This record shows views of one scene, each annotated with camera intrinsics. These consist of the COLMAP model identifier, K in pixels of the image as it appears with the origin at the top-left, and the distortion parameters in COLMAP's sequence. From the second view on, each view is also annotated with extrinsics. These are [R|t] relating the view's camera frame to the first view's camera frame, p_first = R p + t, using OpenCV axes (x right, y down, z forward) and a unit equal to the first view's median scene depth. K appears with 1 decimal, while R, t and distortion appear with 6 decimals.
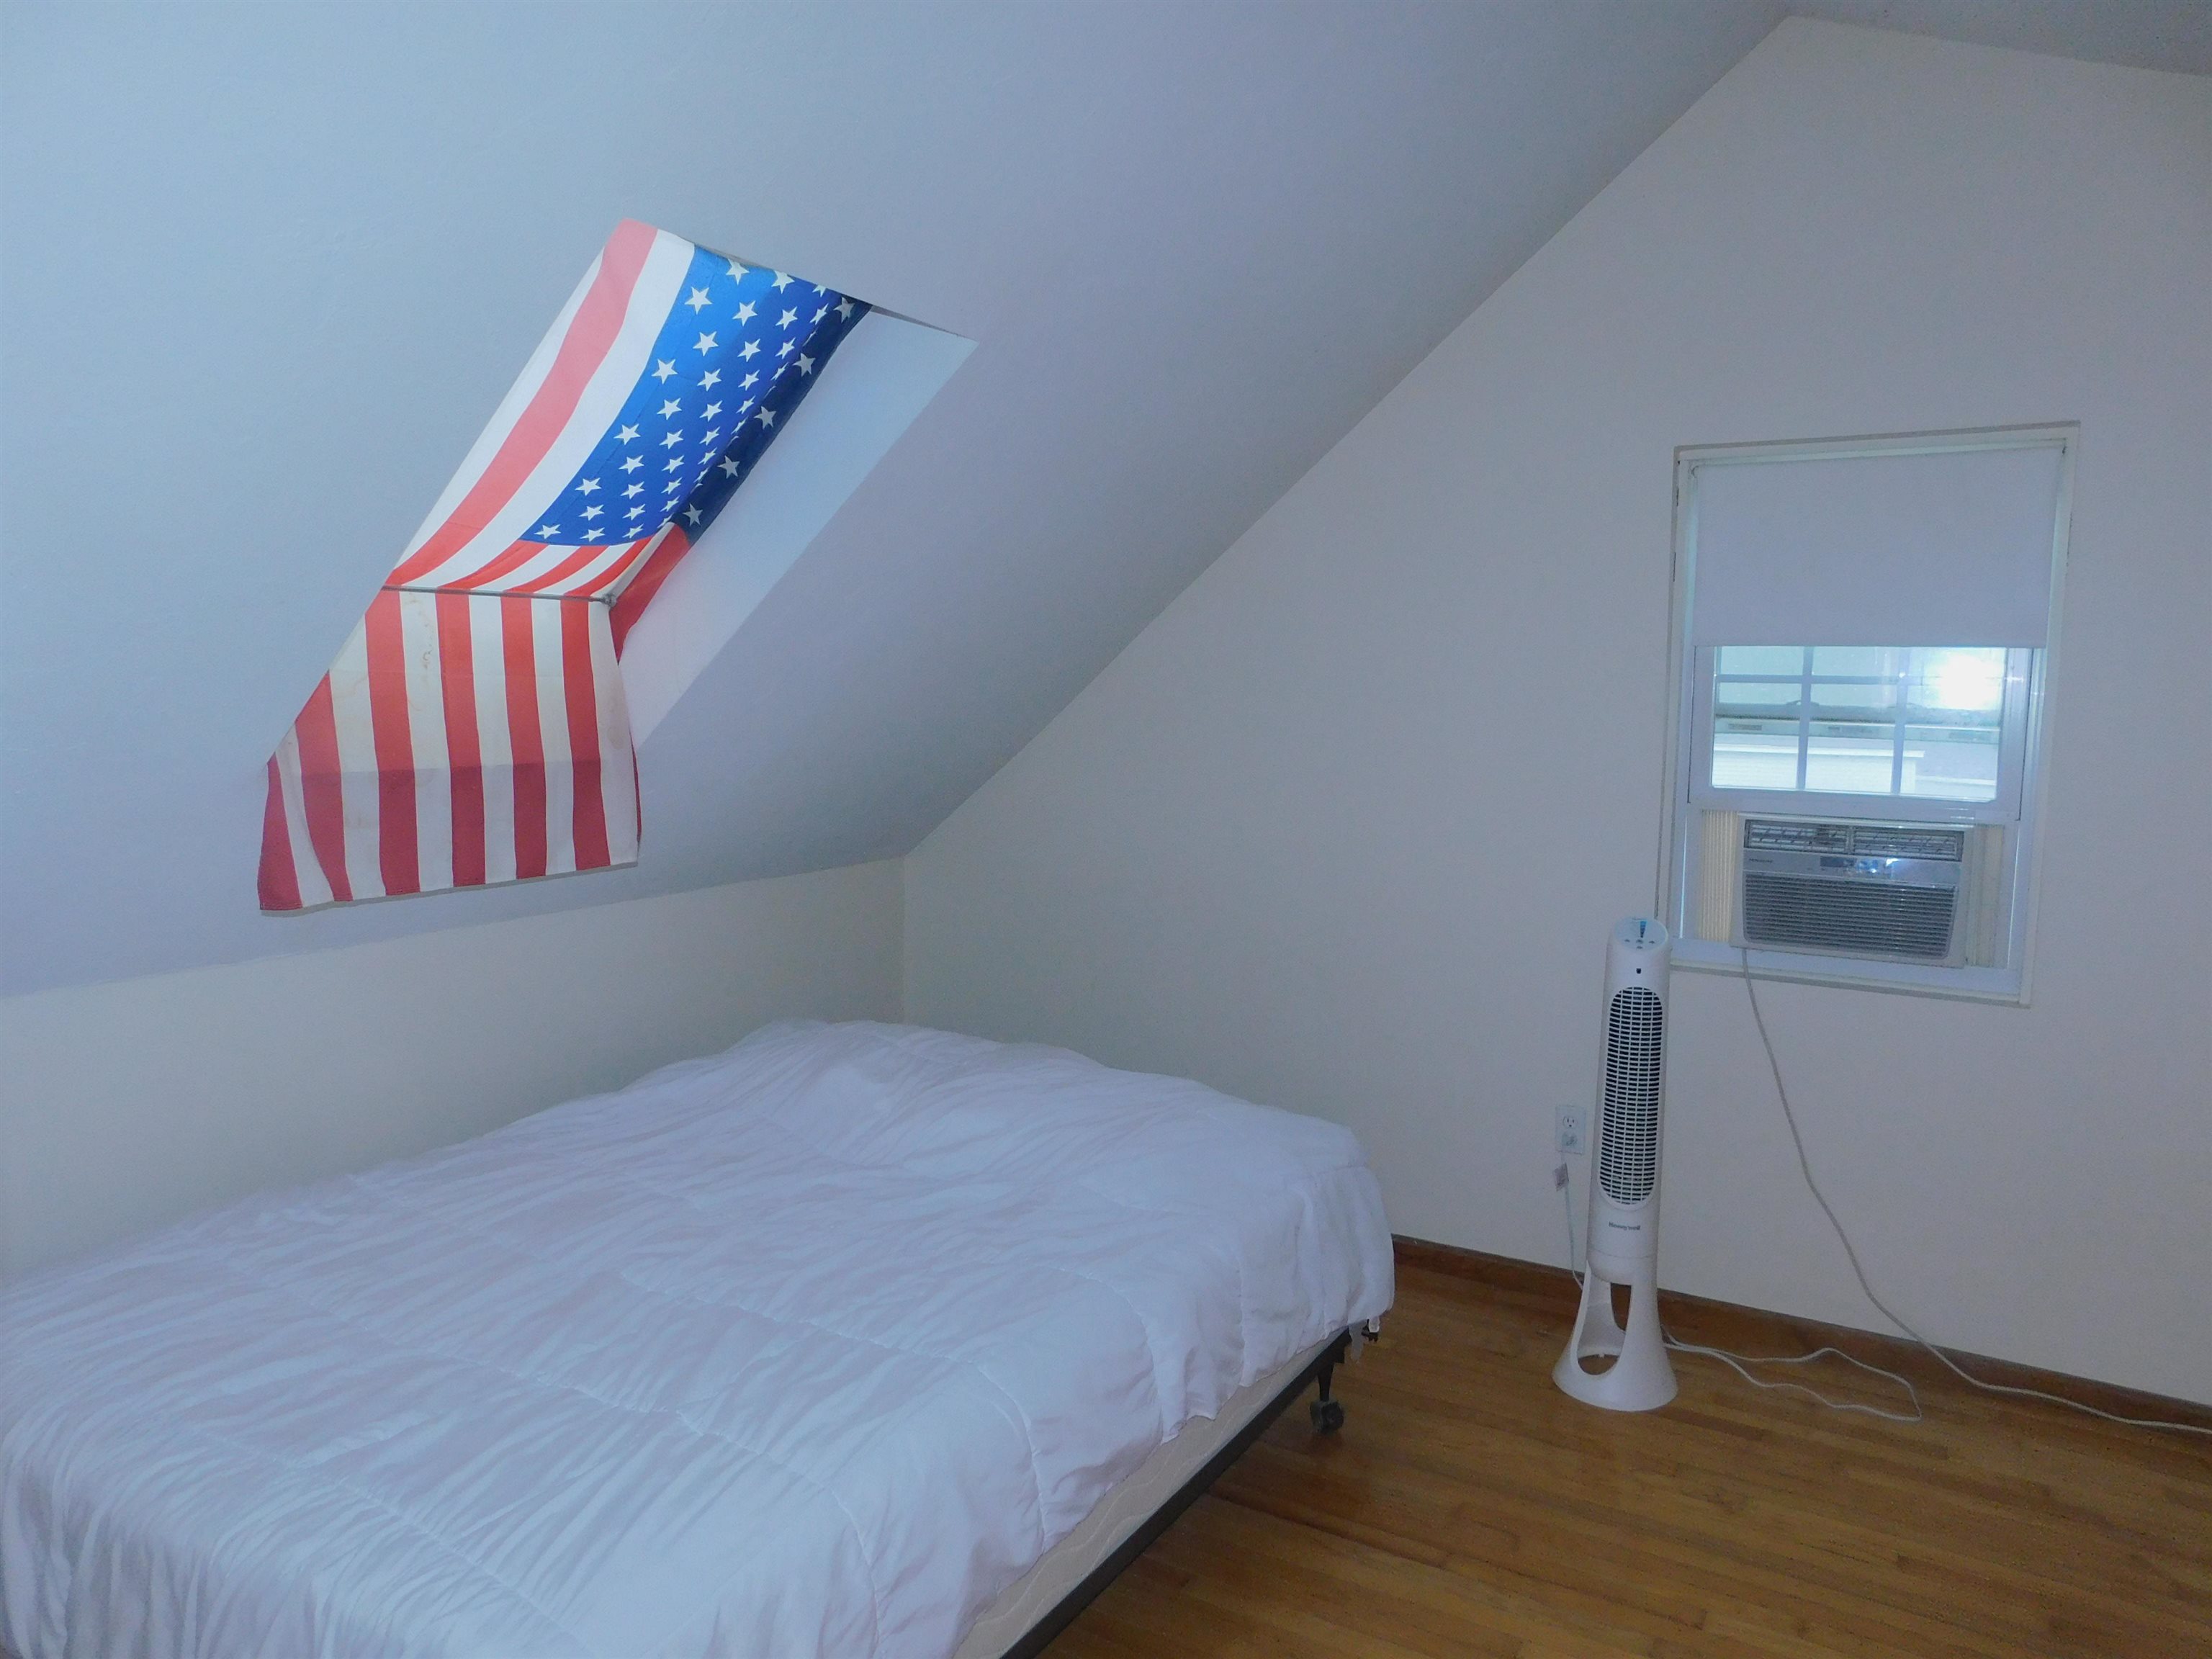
lens RADIAL K [[1454.0, 0, 1084.4], [0, 1454.0, 837.5], [0, 0, 1]] dist [-0.076942, 0.067613]
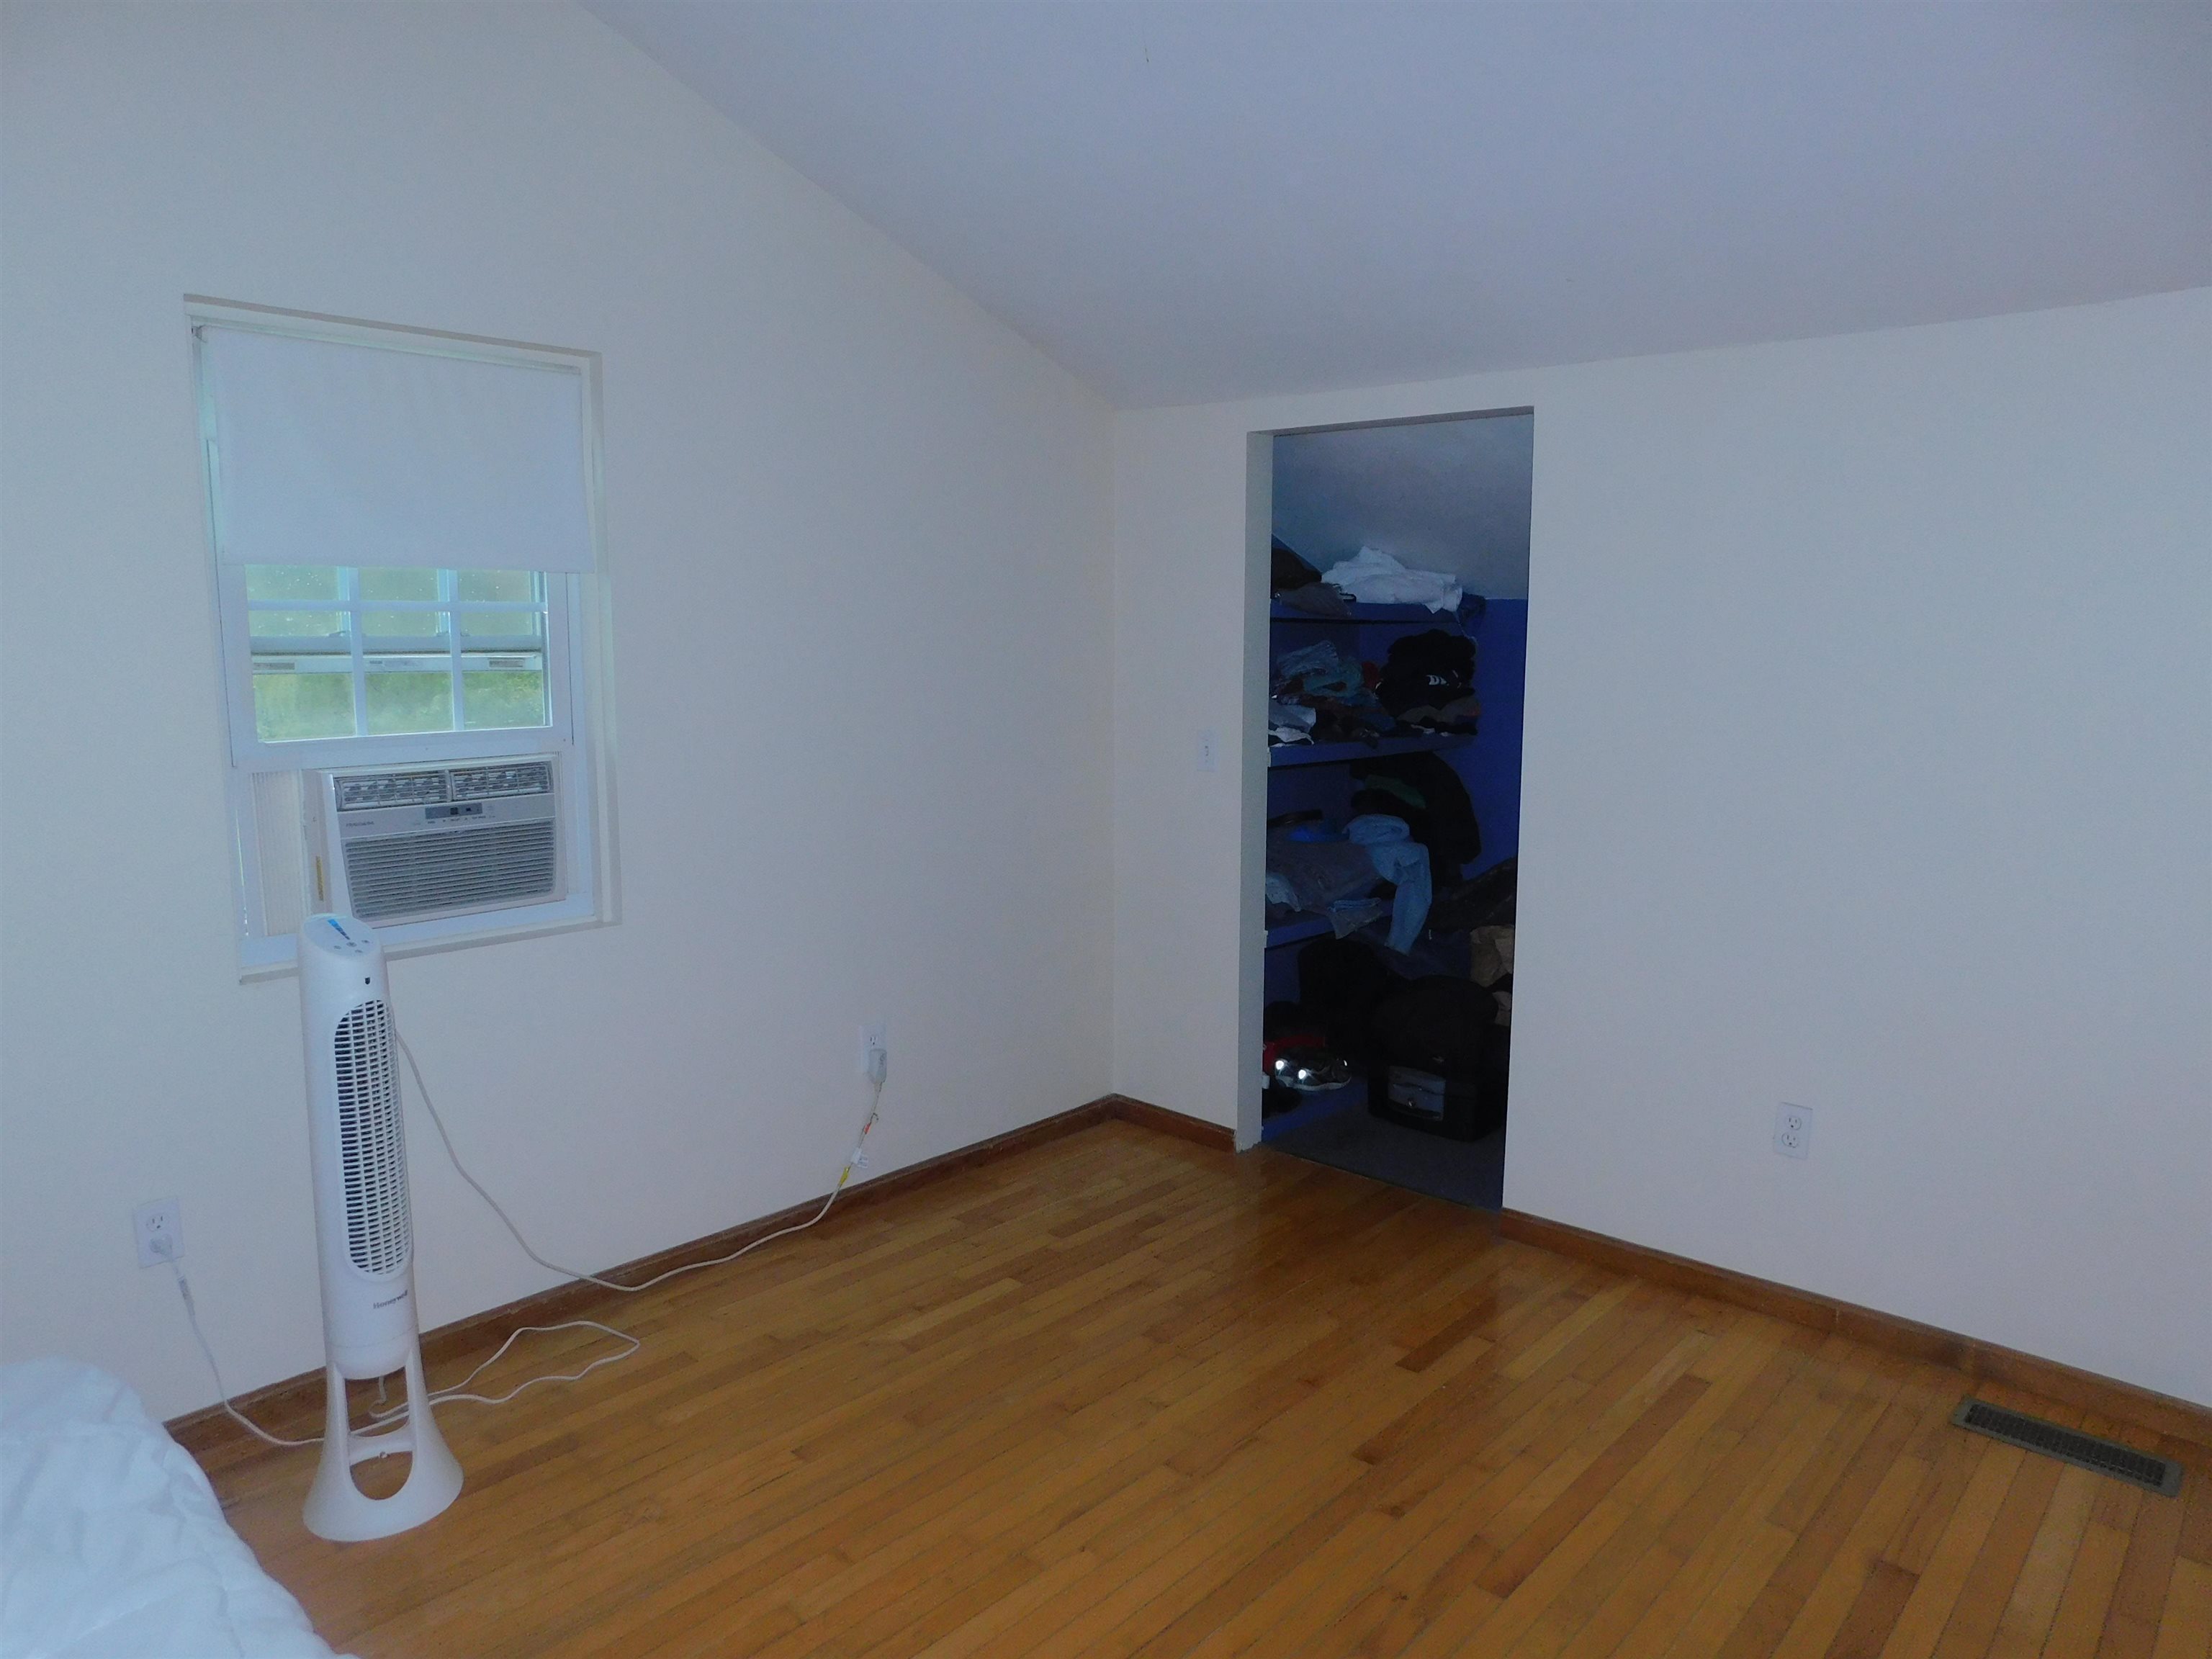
lens RADIAL K [[1459.4, 0, 1108.1], [0, 1459.4, 822.2], [0, 0, 1]] dist [-0.045863, 0.069841]
pose [[0.197666, -0.142659, 0.969833, -0.283636], [0.103660, 0.986849, 0.124035, -0.047873], [-0.974773, 0.076016, 0.209854, 0.419115]]
